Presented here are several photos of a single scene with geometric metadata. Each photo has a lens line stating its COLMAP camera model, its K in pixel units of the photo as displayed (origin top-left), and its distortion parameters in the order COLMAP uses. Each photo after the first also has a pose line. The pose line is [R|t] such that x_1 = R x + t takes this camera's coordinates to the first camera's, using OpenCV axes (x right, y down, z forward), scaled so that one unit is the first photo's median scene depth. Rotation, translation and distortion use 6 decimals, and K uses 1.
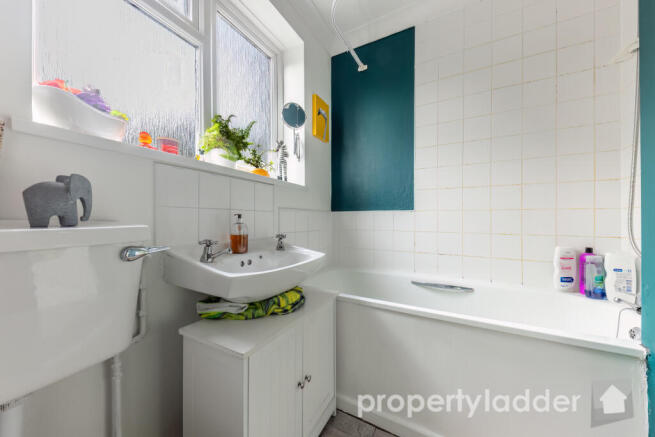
lens RADIAL K [[227.8, 0, 326.3], [0, 227.8, 219.2], [0, 0, 1]] dist [0.006075, -0.001551]
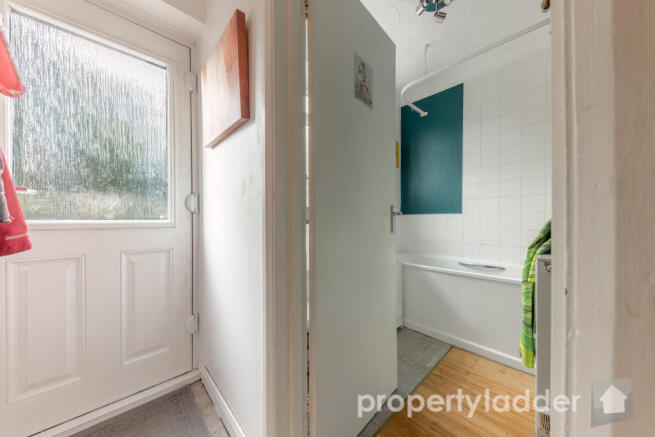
lens RADIAL K [[227.8, 0, 326.0], [0, 227.8, 221.6], [0, 0, 1]] dist [0.006075, -0.001551]
pose [[0.947588, 0.001642, -0.319490, 0.036772], [0.000778, 0.999972, 0.007446, 0.001598], [0.319493, -0.007304, 0.947561, -0.613782]]
